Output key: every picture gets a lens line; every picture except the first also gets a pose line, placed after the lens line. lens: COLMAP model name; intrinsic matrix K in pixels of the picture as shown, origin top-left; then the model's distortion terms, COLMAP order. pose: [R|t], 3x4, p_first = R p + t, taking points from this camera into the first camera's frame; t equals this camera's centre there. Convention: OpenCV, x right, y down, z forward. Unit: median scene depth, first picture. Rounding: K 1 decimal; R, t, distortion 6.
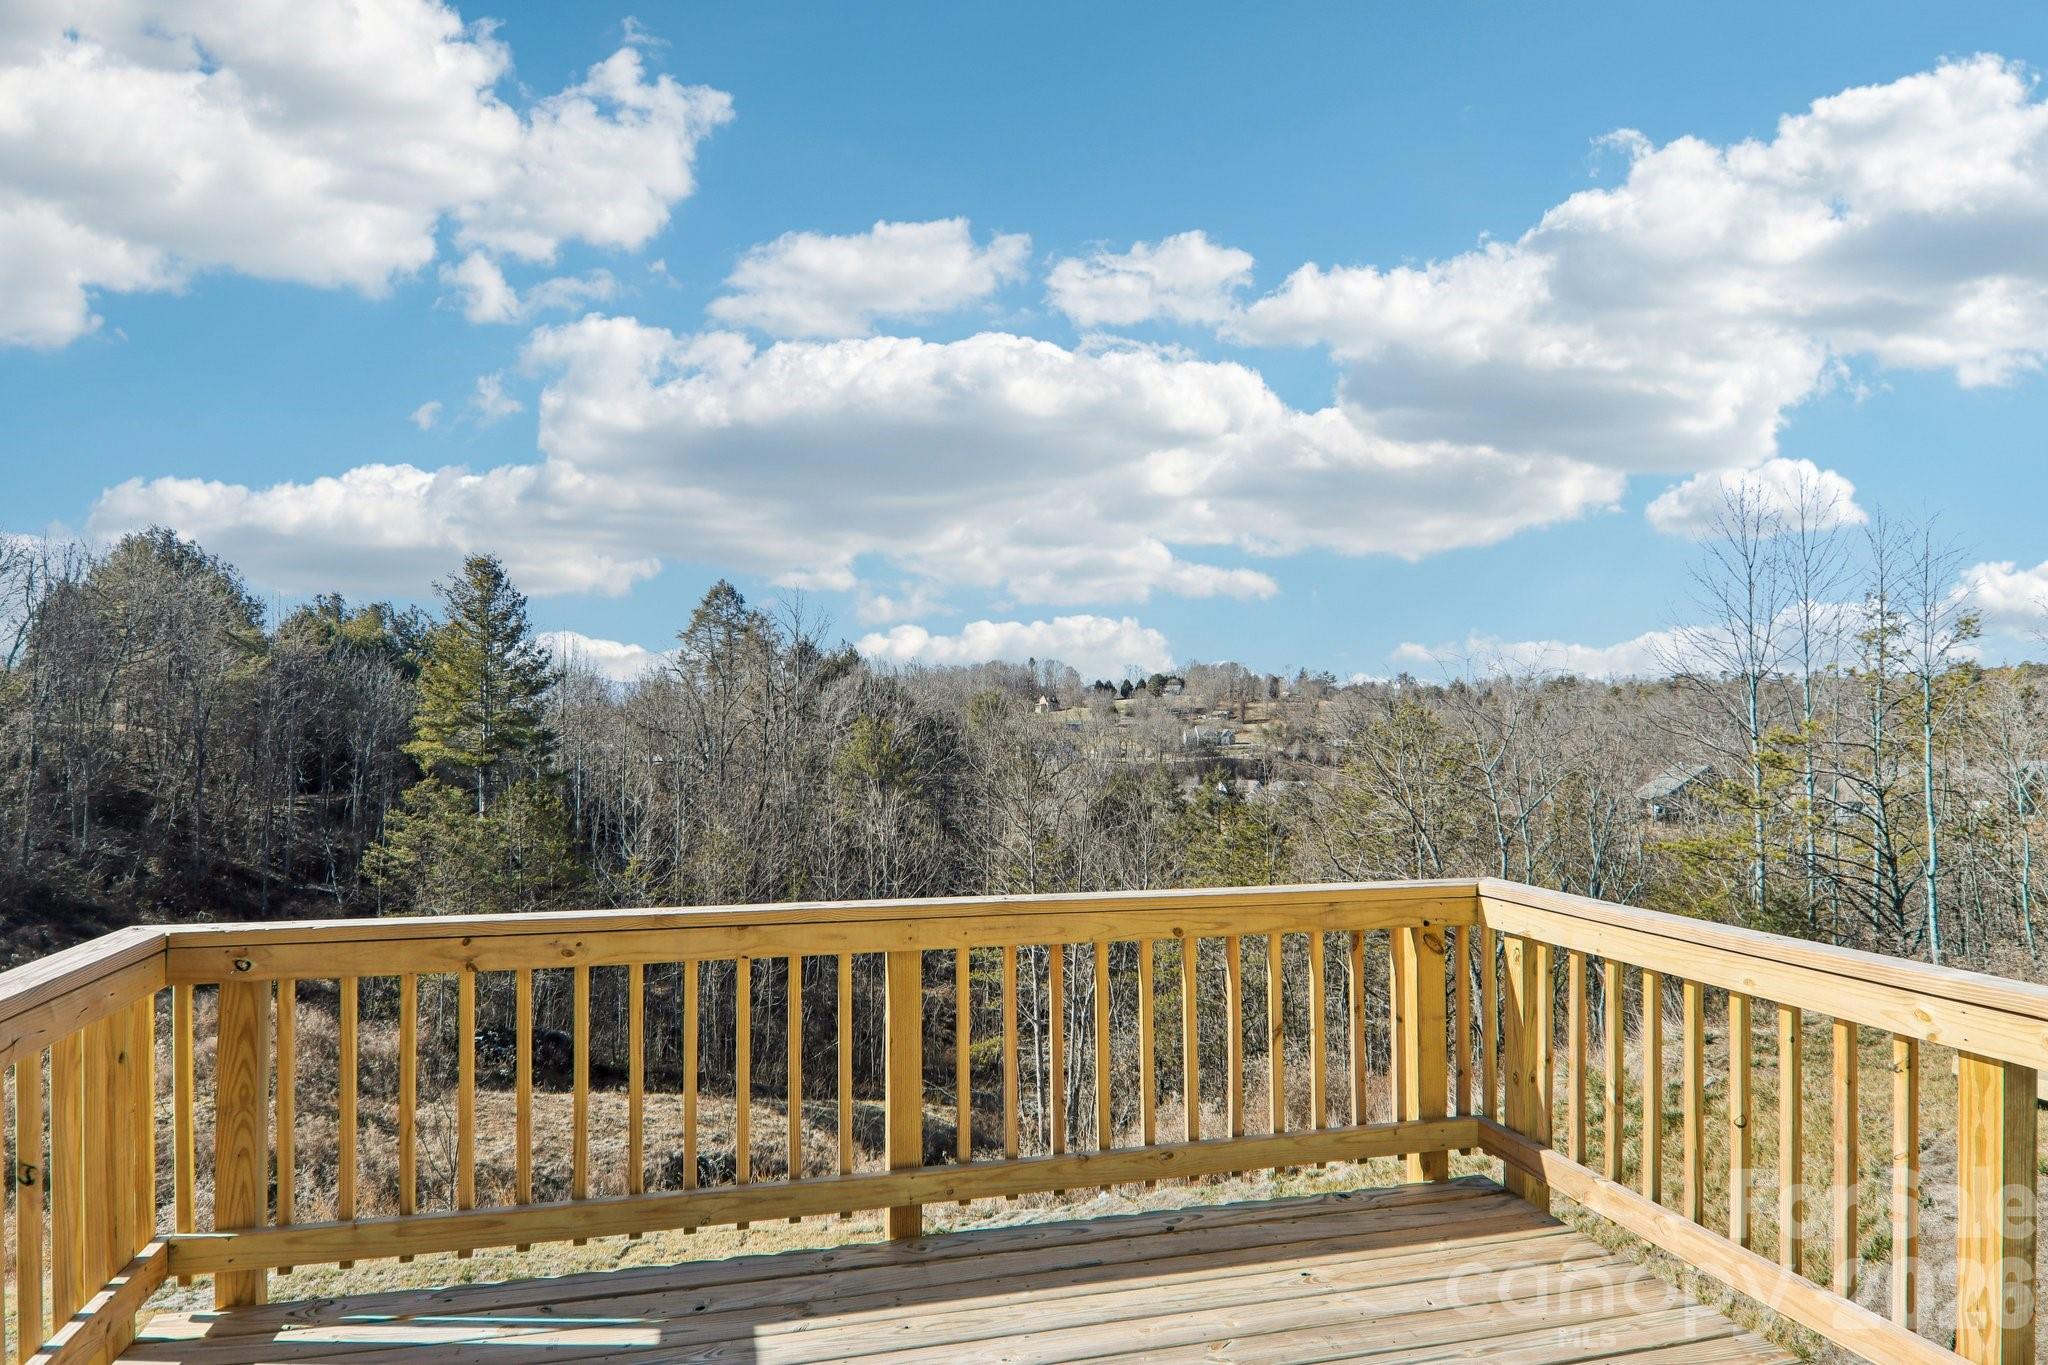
lens RADIAL K [[1204.3, 0, 1024.0], [0, 1204.3, 682.5], [0, 0, 1]] dist [0.010908, -0.023242]
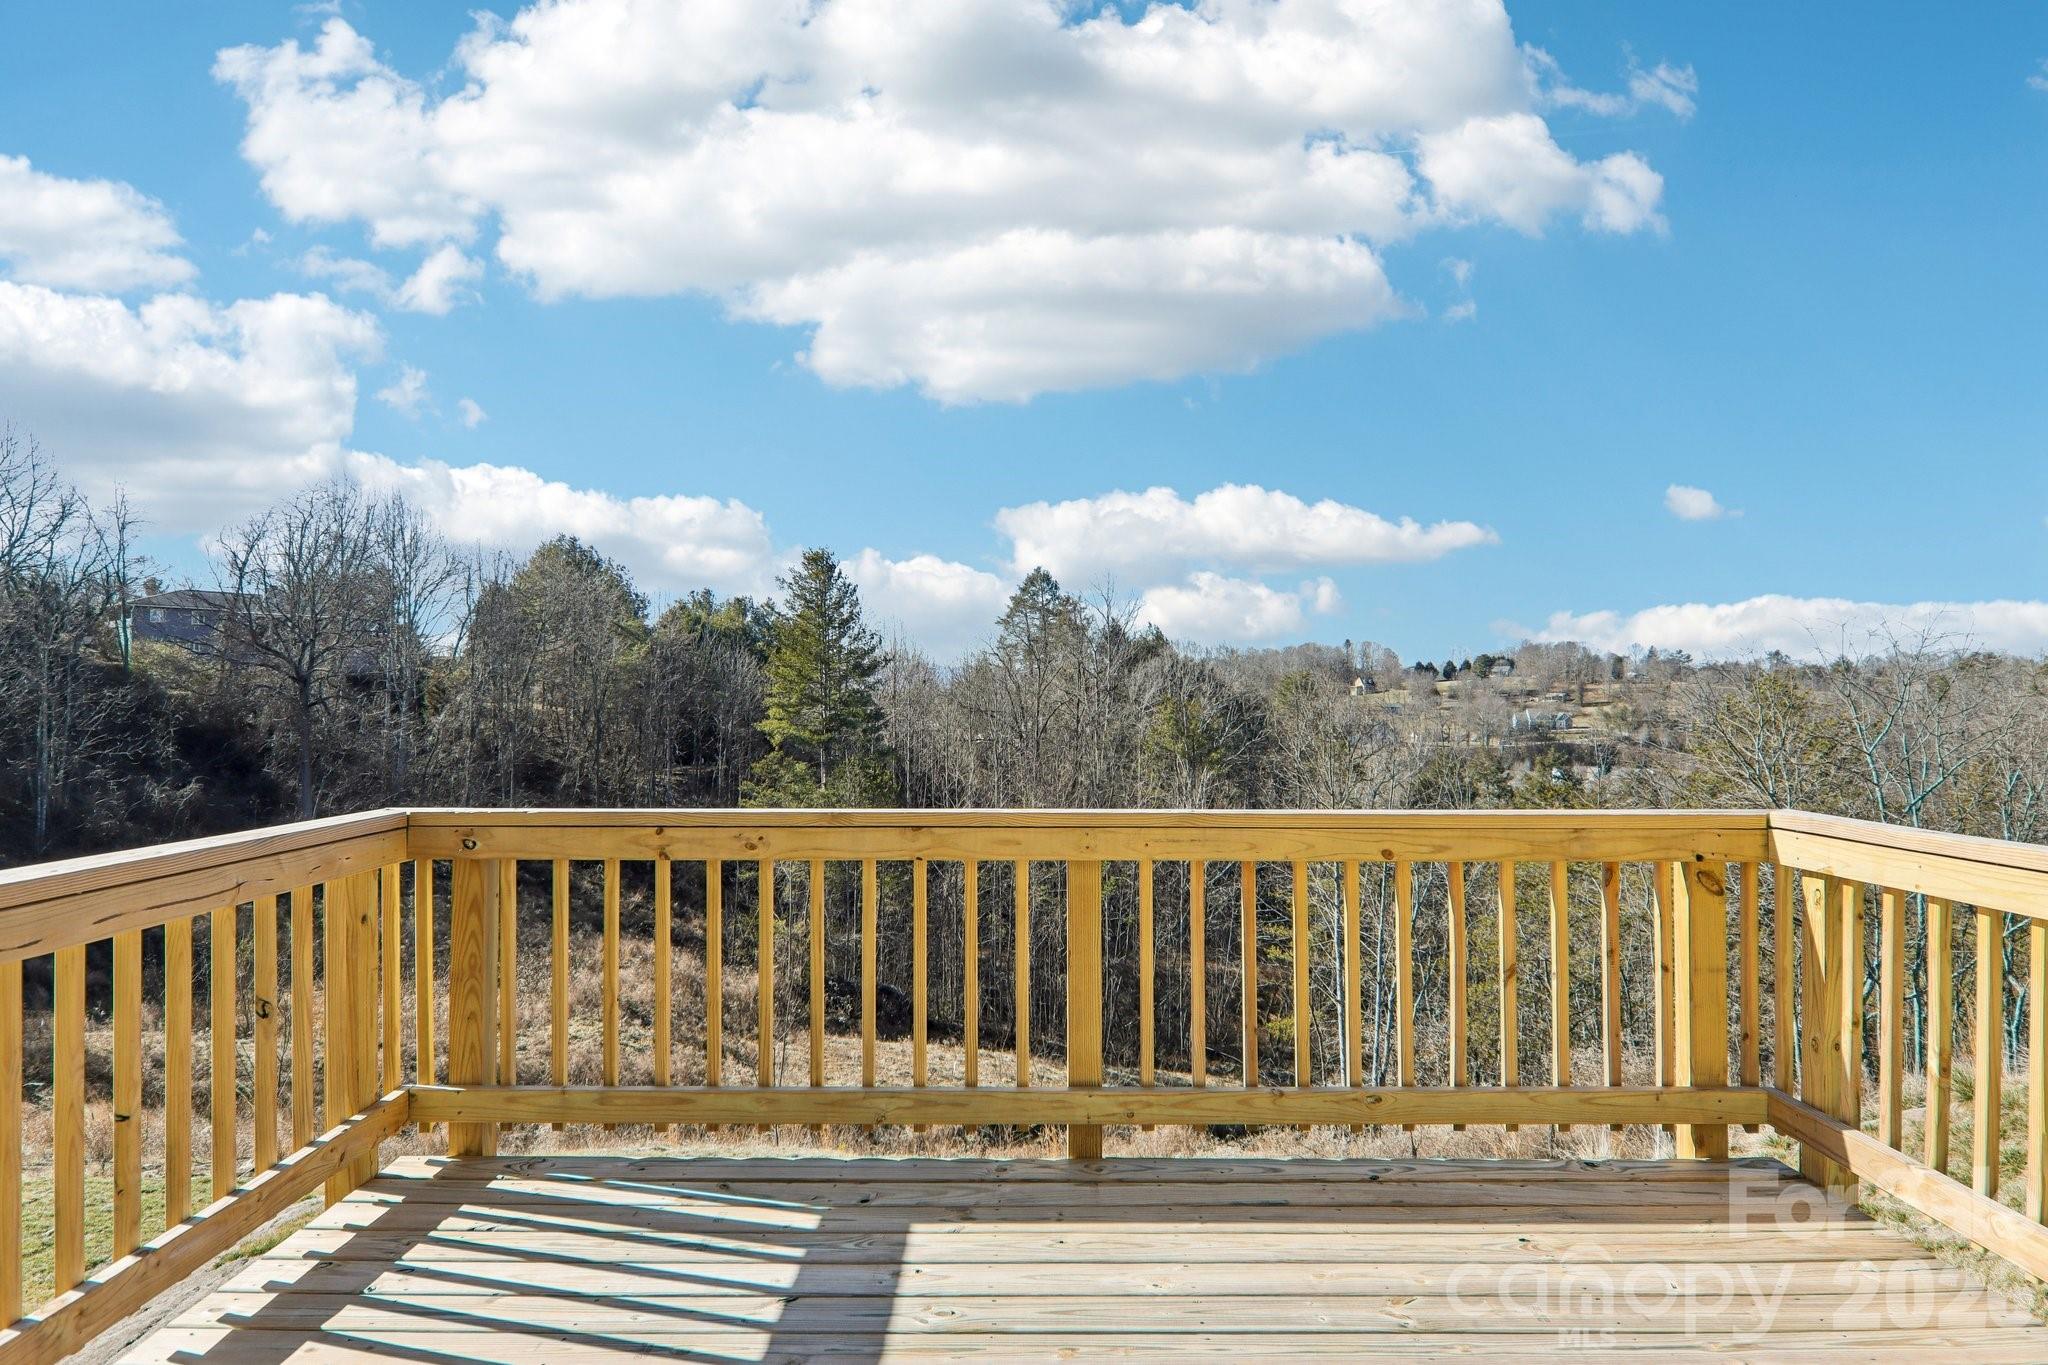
lens RADIAL K [[1185.9, 0, 1024.0], [0, 1185.9, 682.5], [0, 0, 1]] dist [0.004330, -0.015197]
pose [[0.966826, -0.004780, -0.255392, 0.089701], [0.008554, 0.999870, 0.013671, 0.062485], [0.255294, -0.015402, 0.966741, 0.073291]]
